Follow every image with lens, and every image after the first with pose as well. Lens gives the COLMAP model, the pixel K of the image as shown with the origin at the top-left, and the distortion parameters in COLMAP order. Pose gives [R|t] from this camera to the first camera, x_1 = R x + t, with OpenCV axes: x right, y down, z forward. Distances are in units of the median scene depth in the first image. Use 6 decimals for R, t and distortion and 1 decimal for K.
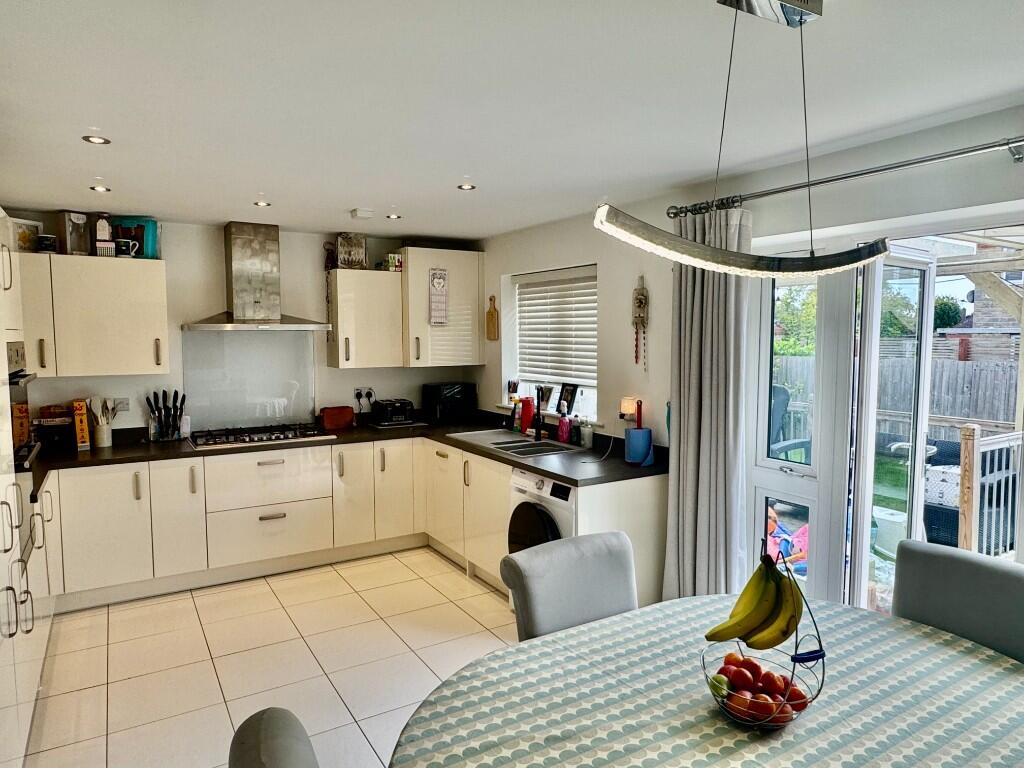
lens RADIAL K [[653.3, 0, 509.3], [0, 653.3, 384.2], [0, 0, 1]] dist [-0.006315, 0.006178]
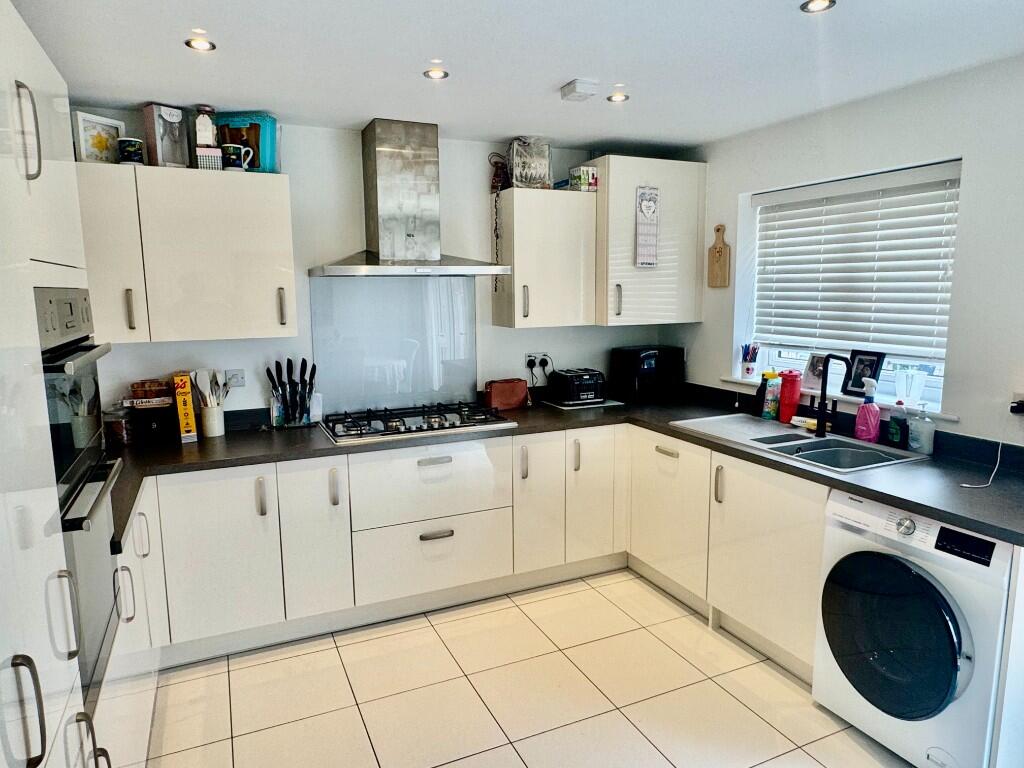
lens RADIAL K [[653.3, 0, 508.5], [0, 653.3, 384.2], [0, 0, 1]] dist [-0.006315, 0.006178]
pose [[0.992581, 0.009275, -0.121230, -0.192518], [-0.000817, 0.997573, 0.069630, -0.013584], [0.121581, -0.069015, 0.990179, 0.297645]]
